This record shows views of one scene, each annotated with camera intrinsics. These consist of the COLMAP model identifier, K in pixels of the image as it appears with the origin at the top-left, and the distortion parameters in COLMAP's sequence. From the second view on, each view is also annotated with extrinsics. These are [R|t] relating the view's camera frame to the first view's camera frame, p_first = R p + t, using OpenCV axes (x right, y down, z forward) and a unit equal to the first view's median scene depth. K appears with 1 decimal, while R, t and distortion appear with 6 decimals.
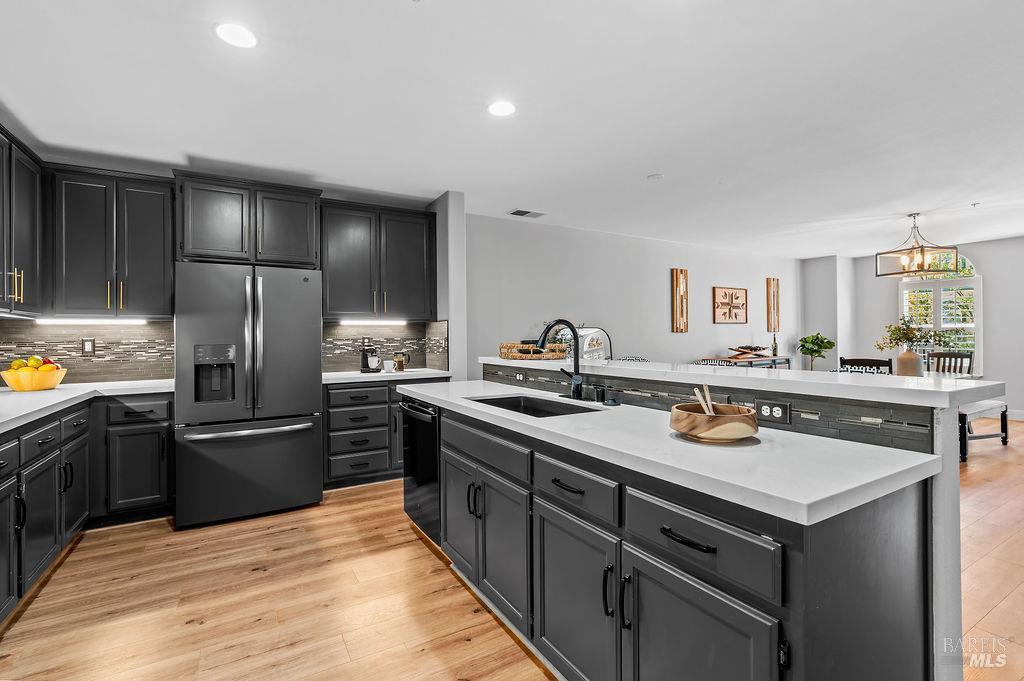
lens RADIAL K [[465.4, 0, 508.9], [0, 465.4, 331.3], [0, 0, 1]] dist [-0.003450, 0.000266]
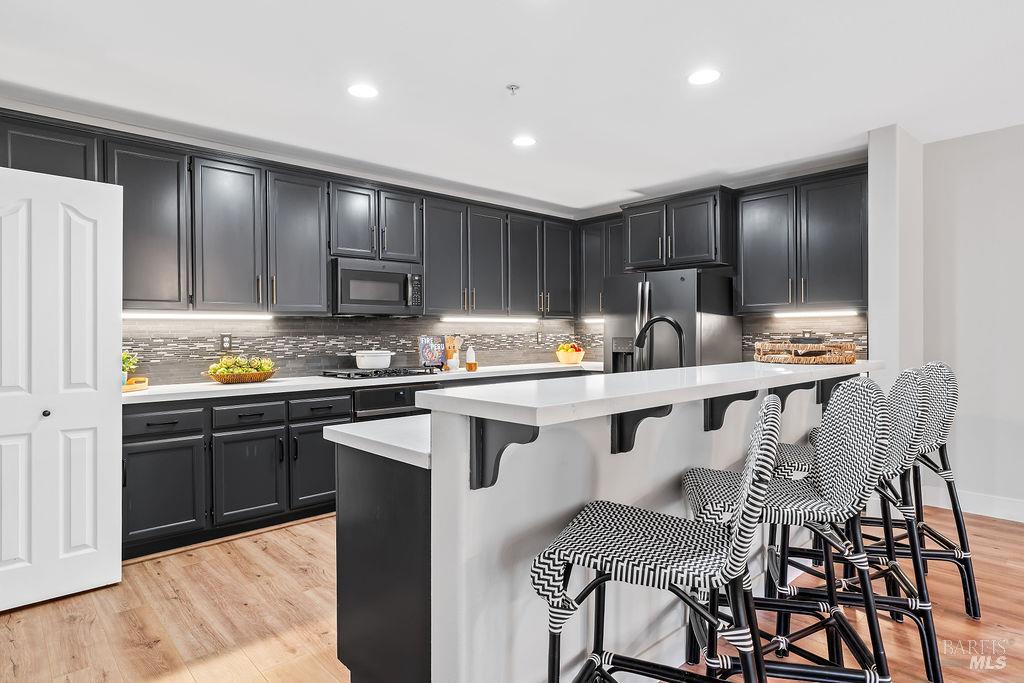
lens RADIAL K [[571.4, 0, 507.9], [0, 571.4, 338.7], [0, 0, 1]] dist [0.002145, 0.001147]
pose [[0.210131, 0.017329, -0.977520, 0.634786], [0.016856, 0.999630, 0.021344, -0.005435], [0.977528, -0.020963, 0.209761, 0.259052]]
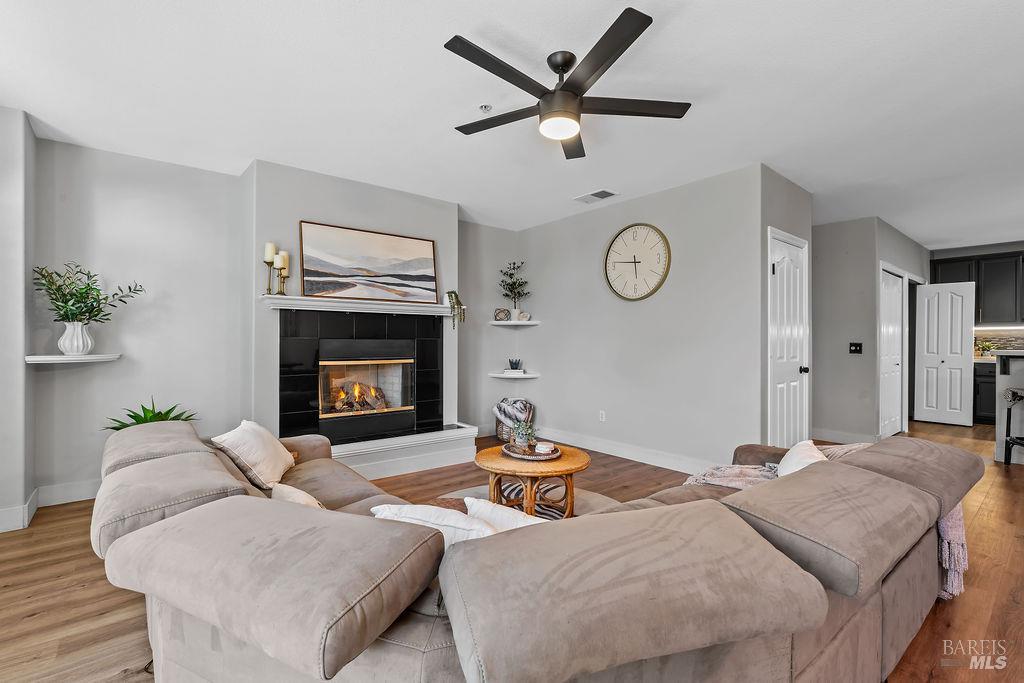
lens RADIAL K [[463.3, 0, 512.0], [0, 463.3, 341.5], [0, 0, 1]] dist [0.000604, 0.000400]
pose [[-0.986478, 0.007157, -0.163736, 1.607922], [0.008828, 0.999916, -0.009484, 0.016006], [0.163654, -0.010801, -0.986459, 1.202361]]
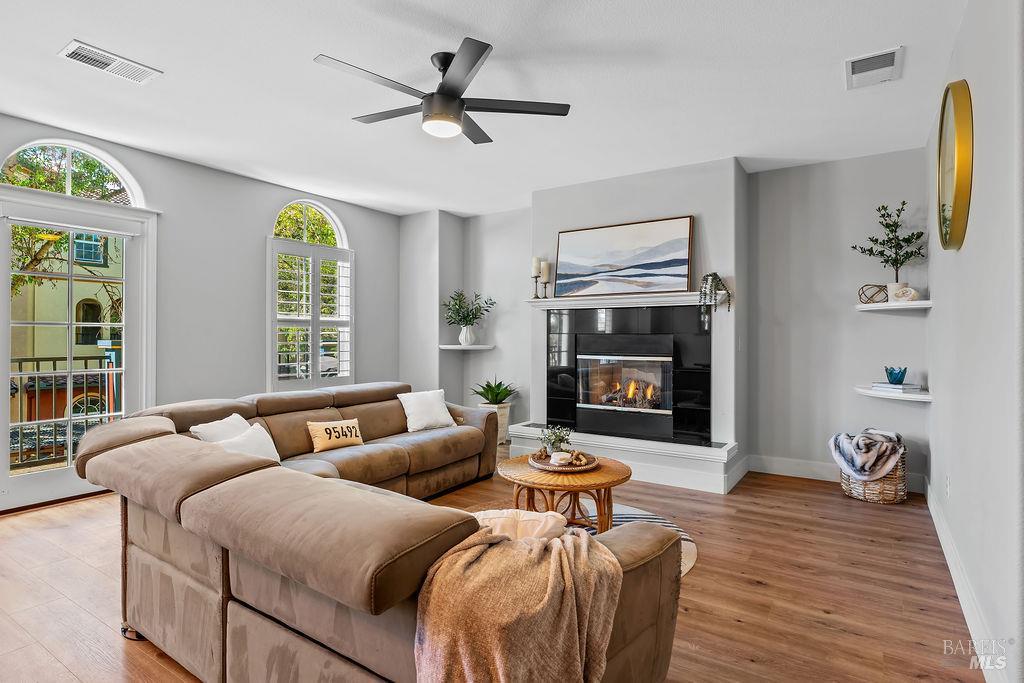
lens RADIAL K [[540.3, 0, 507.4], [0, 540.3, 339.2], [0, 0, 1]] dist [-0.005019, -0.000589]
pose [[-0.437494, 0.005580, 0.899204, 0.827441], [-0.010136, 0.999887, -0.011136, 0.023798], [-0.899164, -0.013986, -0.437387, 0.881791]]
